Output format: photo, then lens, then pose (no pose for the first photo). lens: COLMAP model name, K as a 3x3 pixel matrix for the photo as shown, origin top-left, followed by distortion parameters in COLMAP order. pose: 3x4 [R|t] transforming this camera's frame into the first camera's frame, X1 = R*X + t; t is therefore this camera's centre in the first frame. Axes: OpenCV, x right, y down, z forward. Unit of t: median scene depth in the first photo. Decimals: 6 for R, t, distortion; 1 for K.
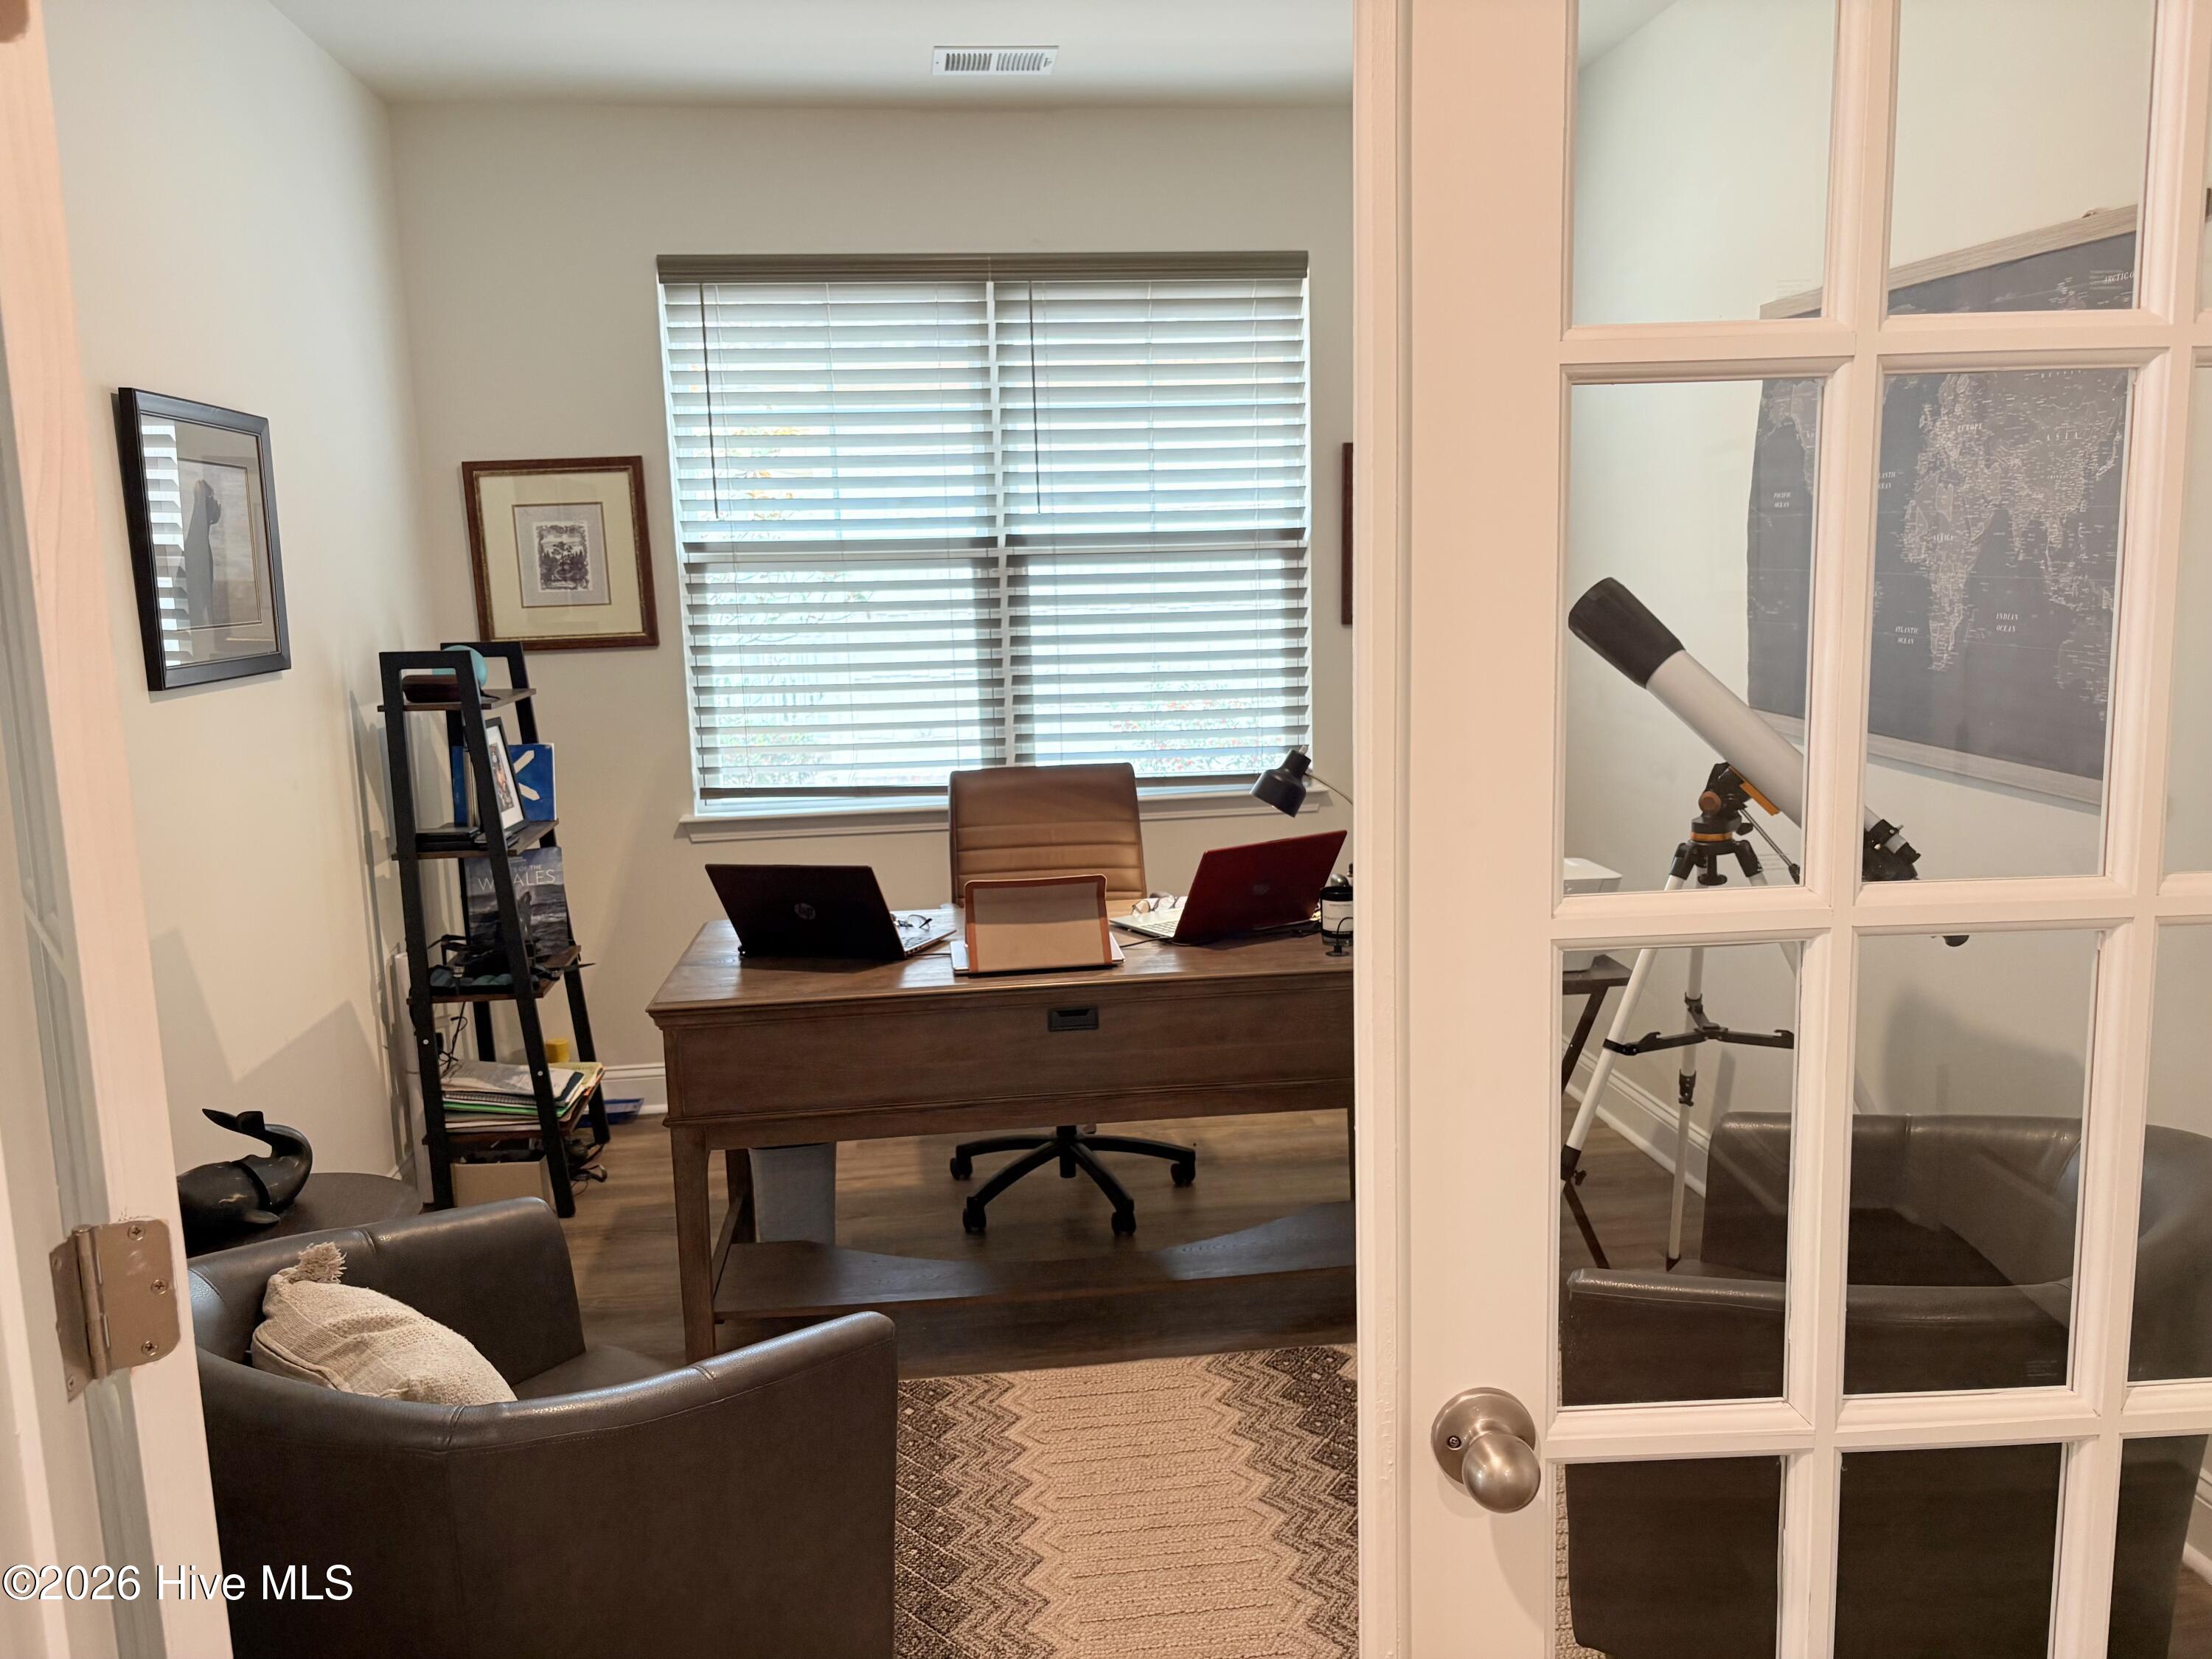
lens RADIAL K [[1689.2, 0, 1098.3], [0, 1689.2, 844.7], [0, 0, 1]] dist [0.069082, -0.085141]
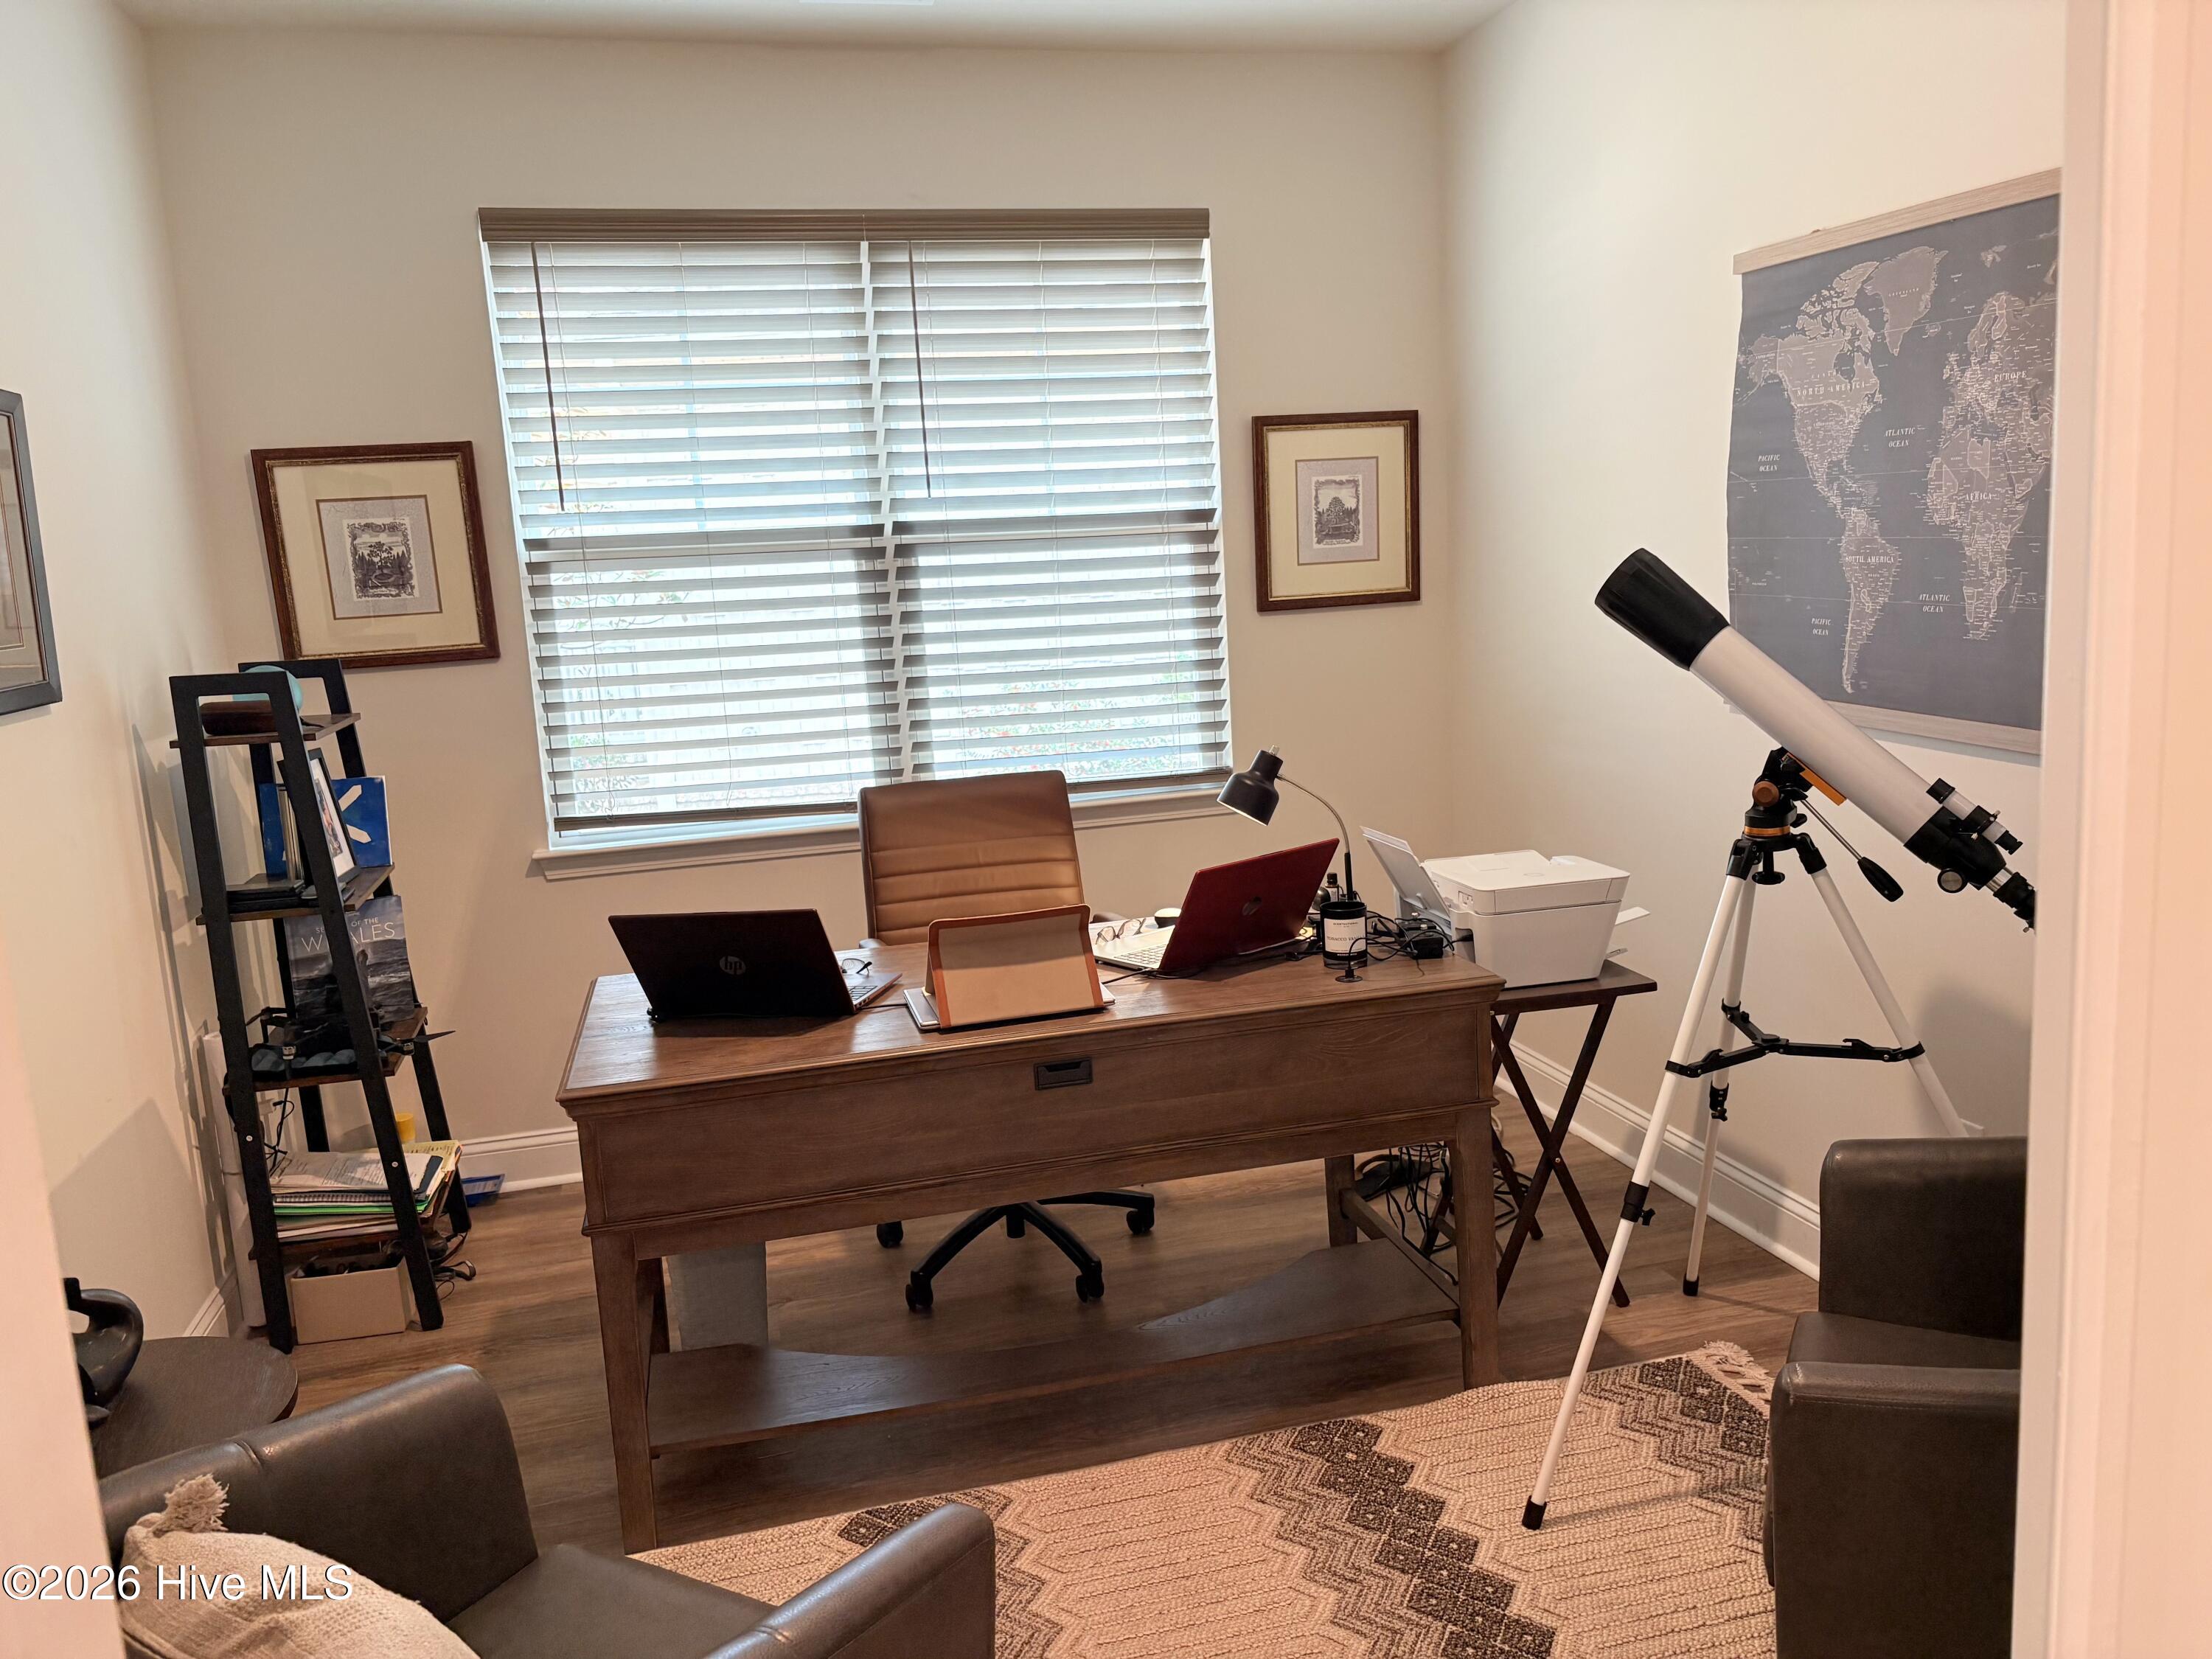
lens RADIAL K [[1674.4, 0, 1109.1], [0, 1674.4, 844.0], [0, 0, 1]] dist [0.023691, 0.002030]
pose [[0.990069, -0.047575, 0.132287, -0.075567], [0.047044, 0.998867, 0.007136, -0.014631], [-0.132476, -0.000842, 0.991186, 0.113748]]
